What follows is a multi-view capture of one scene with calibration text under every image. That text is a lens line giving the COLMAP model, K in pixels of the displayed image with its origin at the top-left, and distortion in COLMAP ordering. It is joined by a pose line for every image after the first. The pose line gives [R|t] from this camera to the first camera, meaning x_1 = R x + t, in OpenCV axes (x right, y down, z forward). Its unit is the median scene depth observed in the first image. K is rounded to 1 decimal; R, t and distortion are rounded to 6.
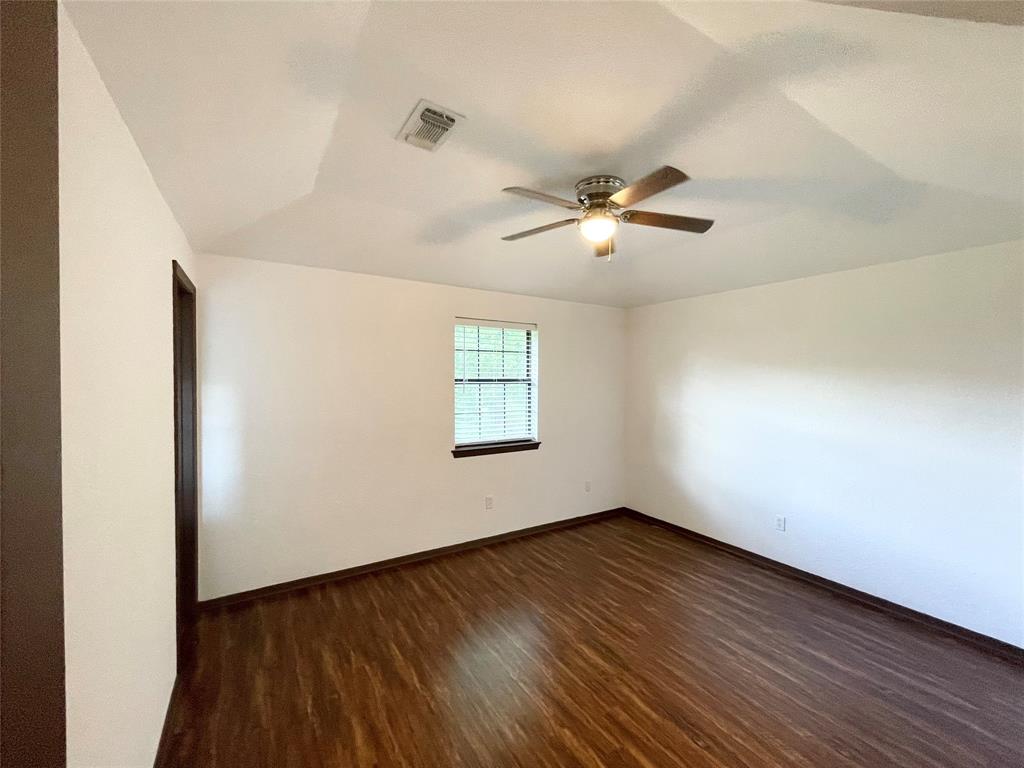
lens RADIAL K [[412.7, 0, 514.1], [0, 412.7, 385.1], [0, 0, 1]] dist [-0.003342, 0.001217]
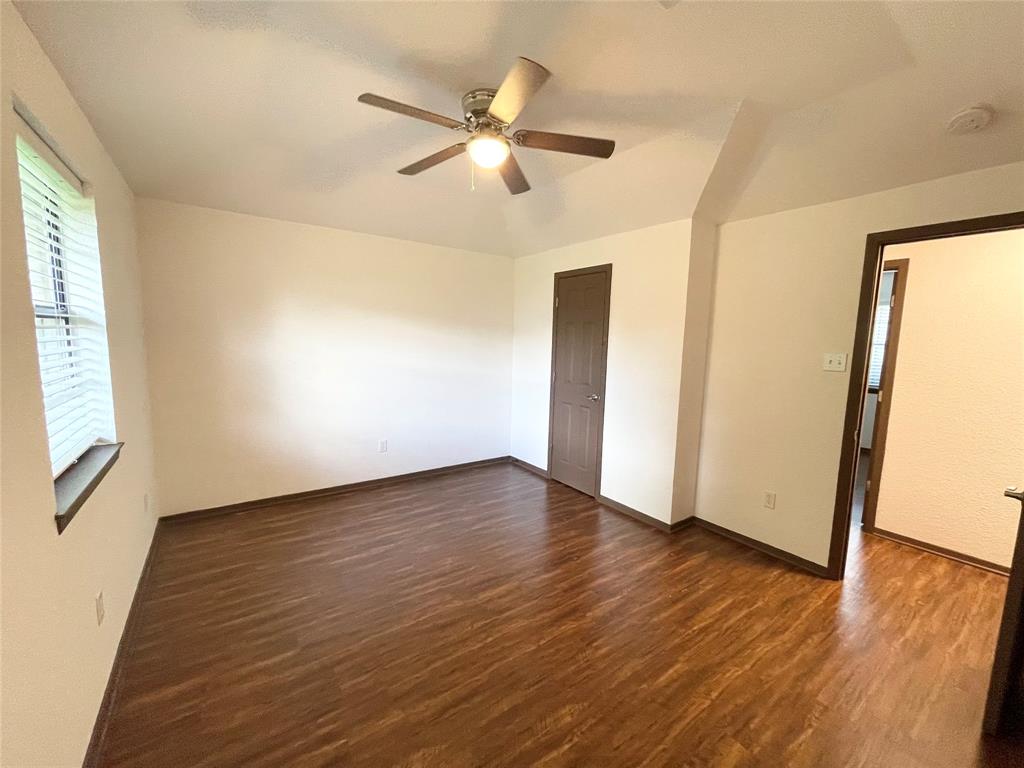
lens RADIAL K [[412.7, 0, 506.8], [0, 412.7, 382.7], [0, 0, 1]] dist [-0.003342, 0.001217]
pose [[-0.047019, -0.120269, 0.991627, -0.583101], [-0.006779, 0.992741, 0.120083, 0.008418], [-0.998871, -0.001076, -0.047493, 0.766948]]
